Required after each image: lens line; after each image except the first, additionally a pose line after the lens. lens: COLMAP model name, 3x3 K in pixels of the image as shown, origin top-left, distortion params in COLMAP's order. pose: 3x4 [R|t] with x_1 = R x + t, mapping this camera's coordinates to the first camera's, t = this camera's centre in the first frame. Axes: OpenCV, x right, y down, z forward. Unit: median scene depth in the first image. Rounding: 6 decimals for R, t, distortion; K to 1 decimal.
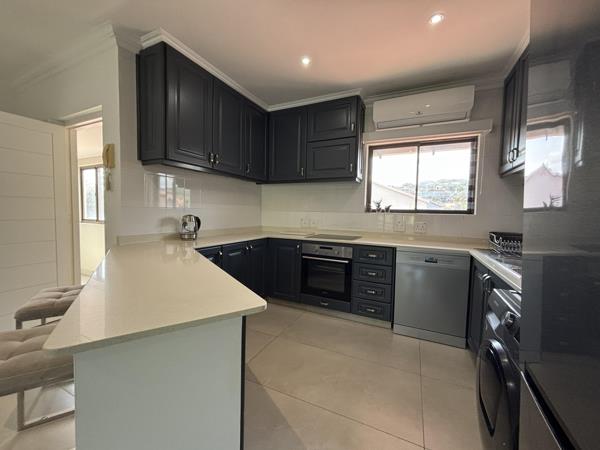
lens RADIAL K [[243.6, 0, 300.0], [0, 243.6, 225.0], [0, 0, 1]] dist [0.000063, 0.000020]
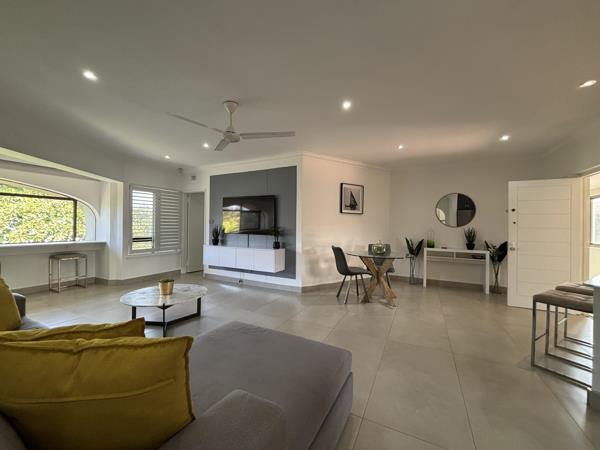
lens RADIAL K [[243.6, 0, 300.0], [0, 243.6, 225.0], [0, 0, 1]] dist [0.000063, 0.000020]
pose [[-0.020777, -0.025115, -0.999469, 0.429795], [-0.062692, 0.997750, -0.023769, 0.008899], [0.997817, 0.062165, -0.022304, -0.525368]]
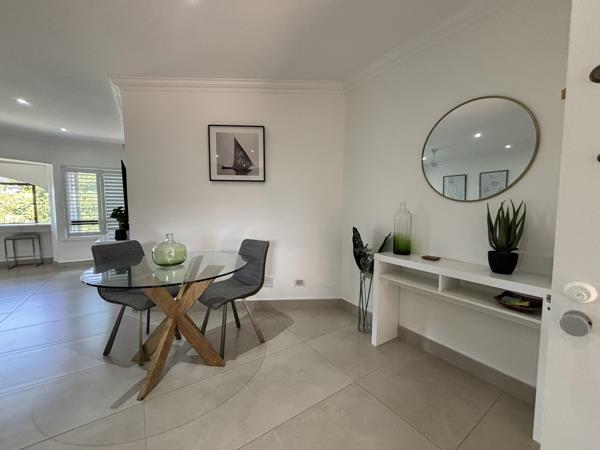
lens RADIAL K [[243.6, 0, 300.0], [0, 243.6, 225.0], [0, 0, 1]] dist [0.000063, 0.000020]
pose [[-0.510477, 0.037653, -0.859066, -0.707212], [-0.053930, 0.995672, 0.075686, -0.056997], [0.858198, 0.084966, -0.506238, 0.579116]]
